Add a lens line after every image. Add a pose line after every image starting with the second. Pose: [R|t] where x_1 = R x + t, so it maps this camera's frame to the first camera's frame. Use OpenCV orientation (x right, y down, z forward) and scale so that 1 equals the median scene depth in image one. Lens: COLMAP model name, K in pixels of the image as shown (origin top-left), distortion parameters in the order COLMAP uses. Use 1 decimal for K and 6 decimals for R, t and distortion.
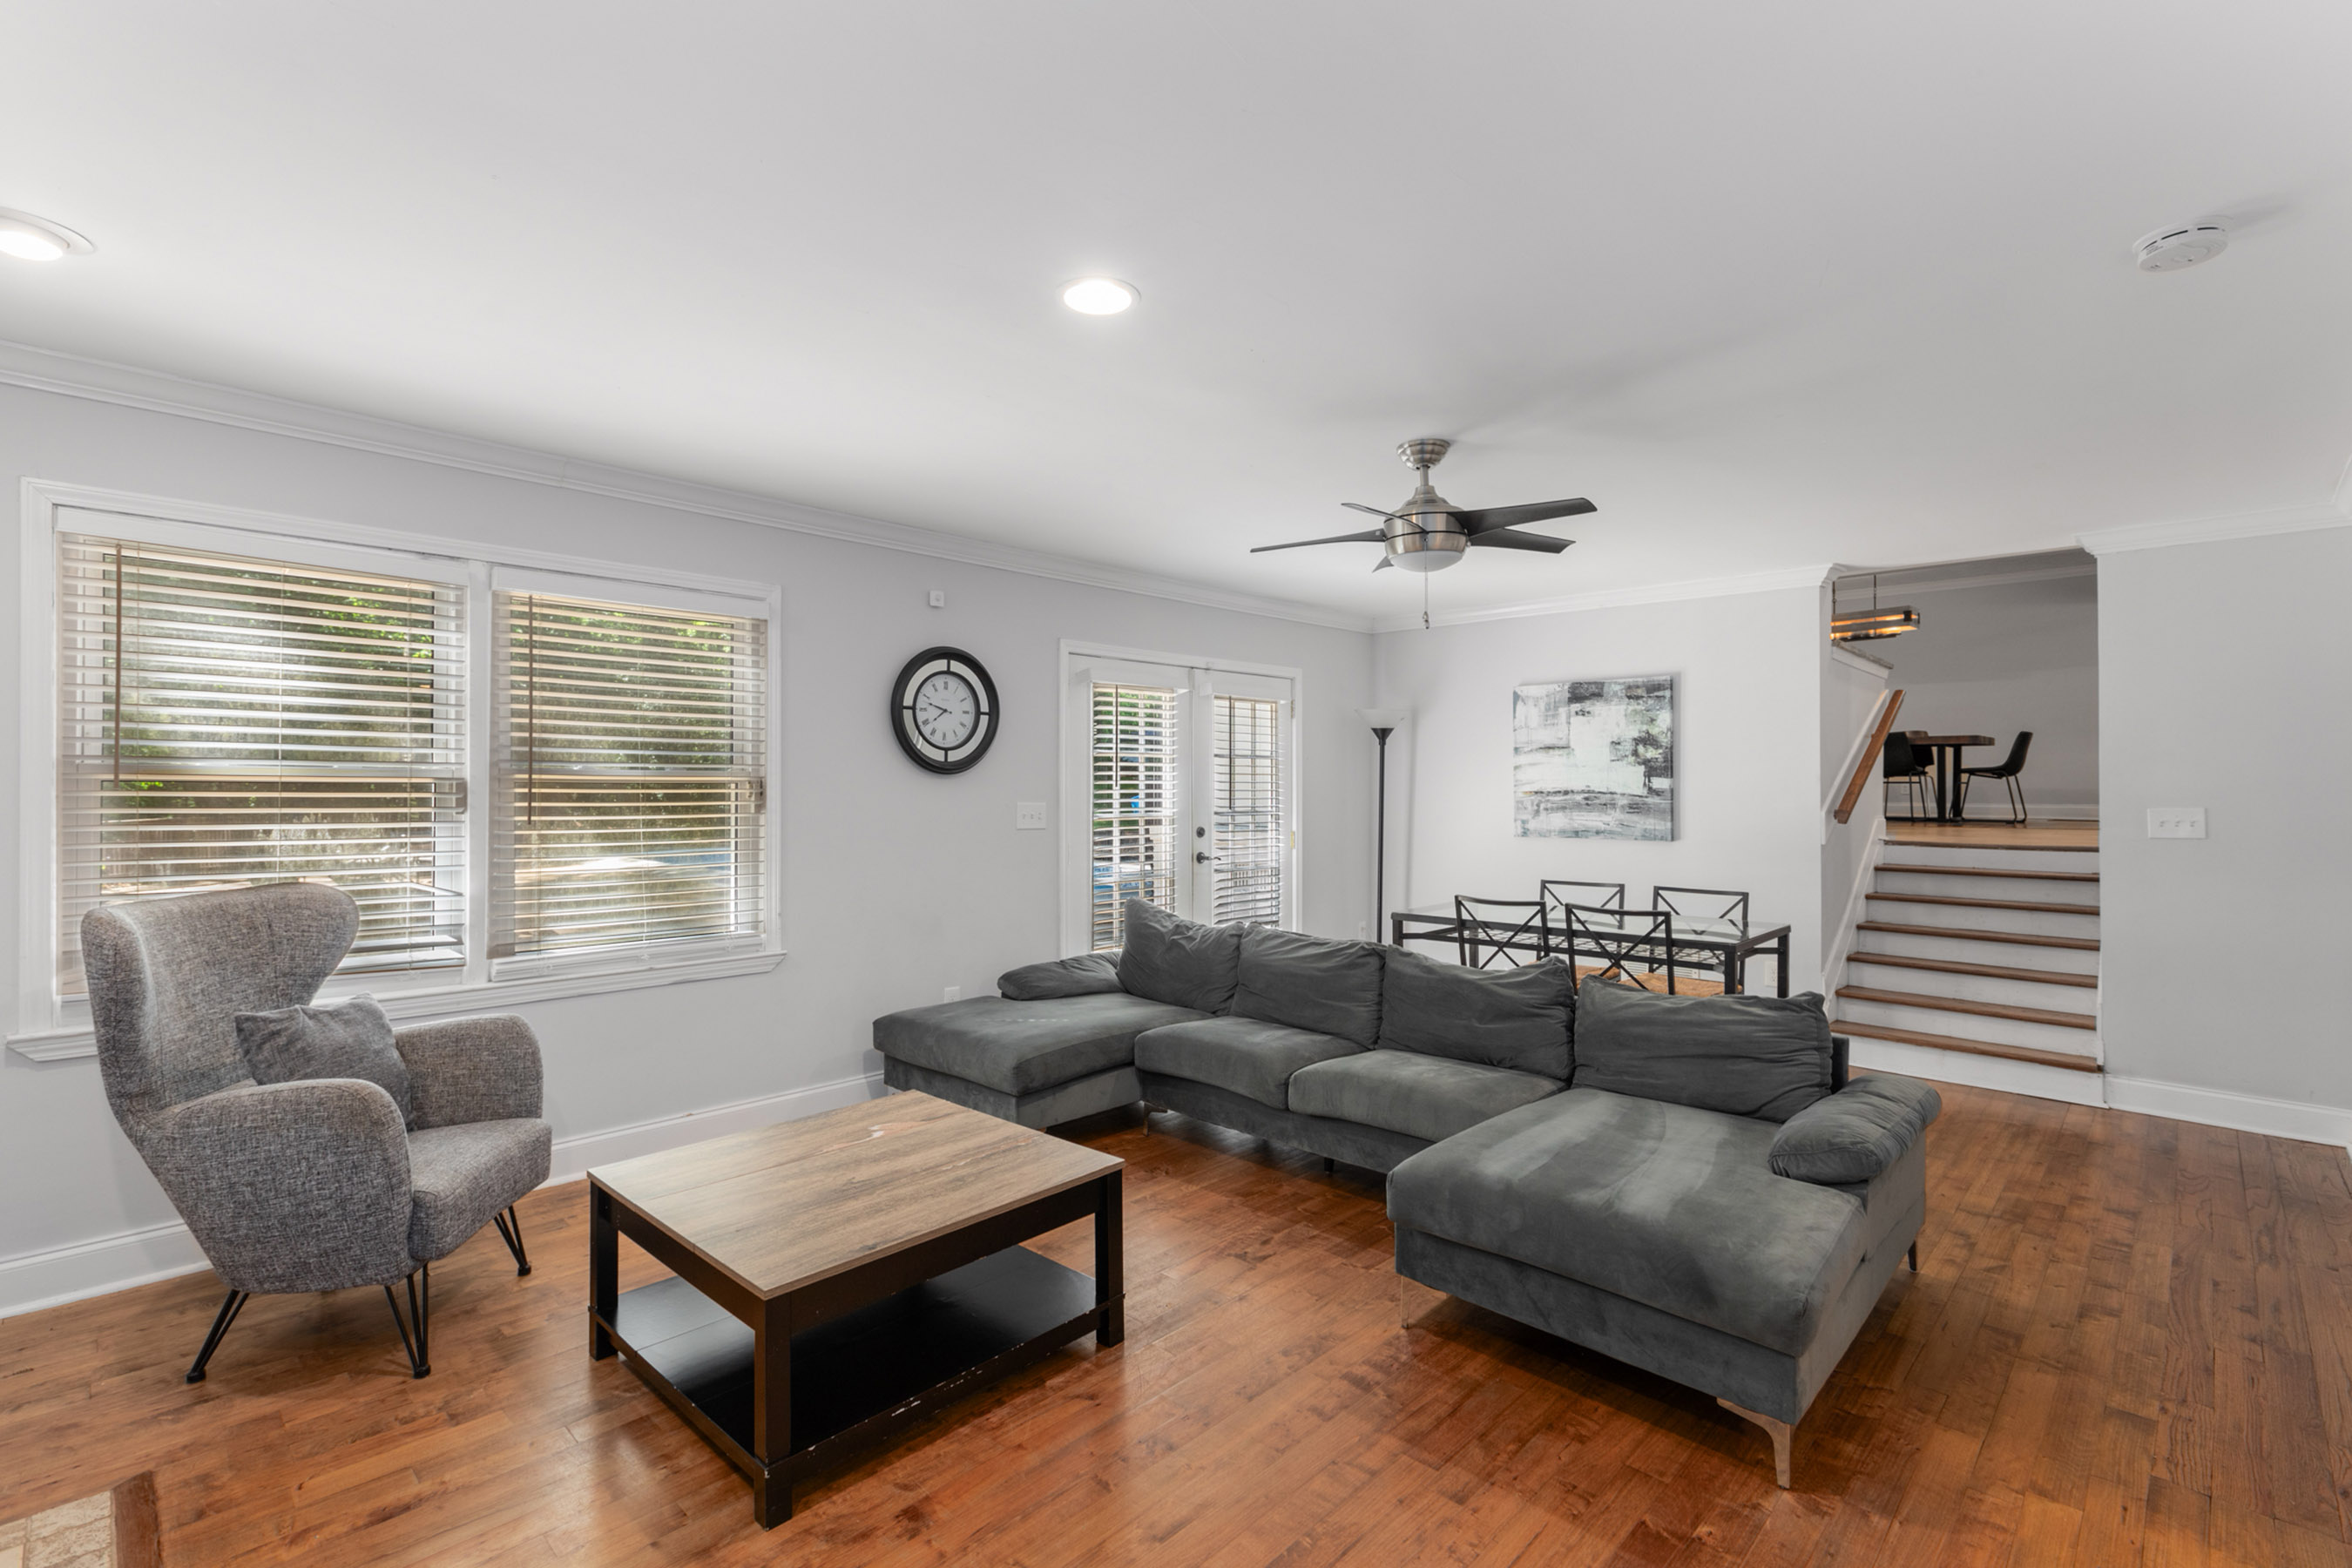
lens RADIAL K [[1051.3, 0, 1173.3], [0, 1051.3, 778.8], [0, 0, 1]] dist [-0.001180, -0.000113]
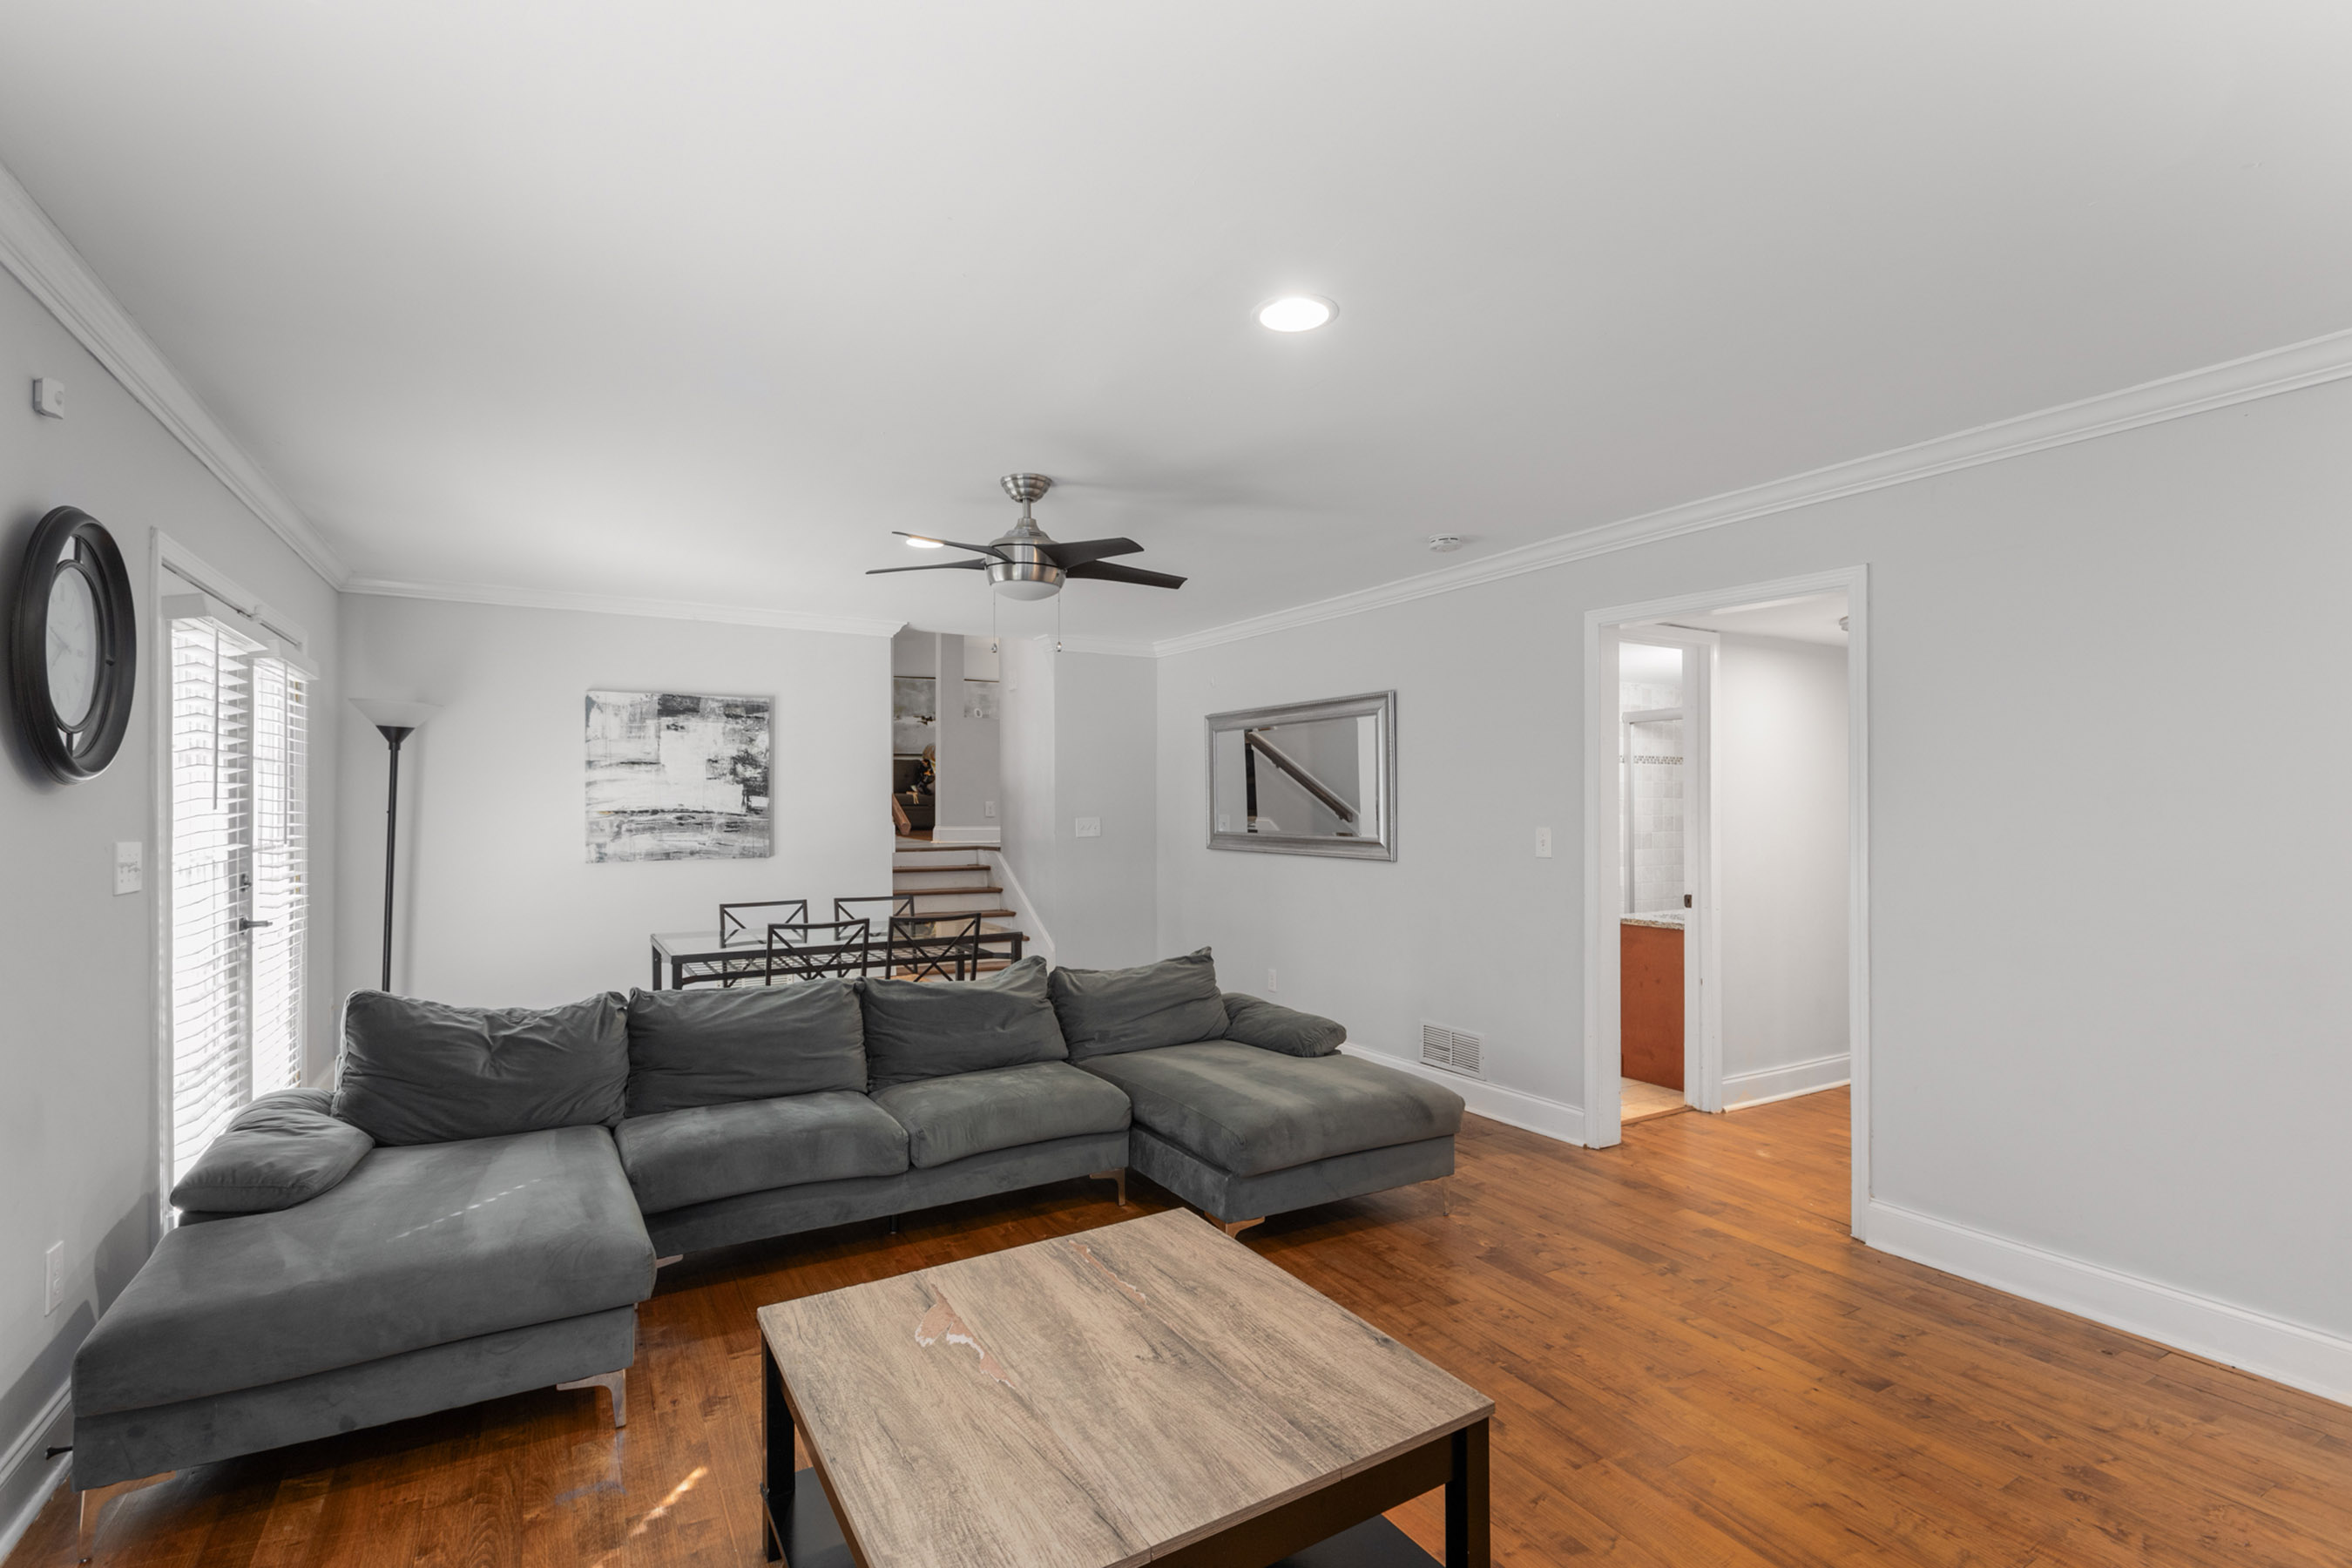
lens RADIAL K [[1051.3, 0, 1163.9], [0, 1051.3, 795.4], [0, 0, 1]] dist [-0.001180, -0.000113]
pose [[0.293006, 0.005226, 0.956096, -0.408257], [-0.005824, 0.999976, -0.003682, -0.000583], [-0.956093, -0.004489, 0.293029, 0.319941]]
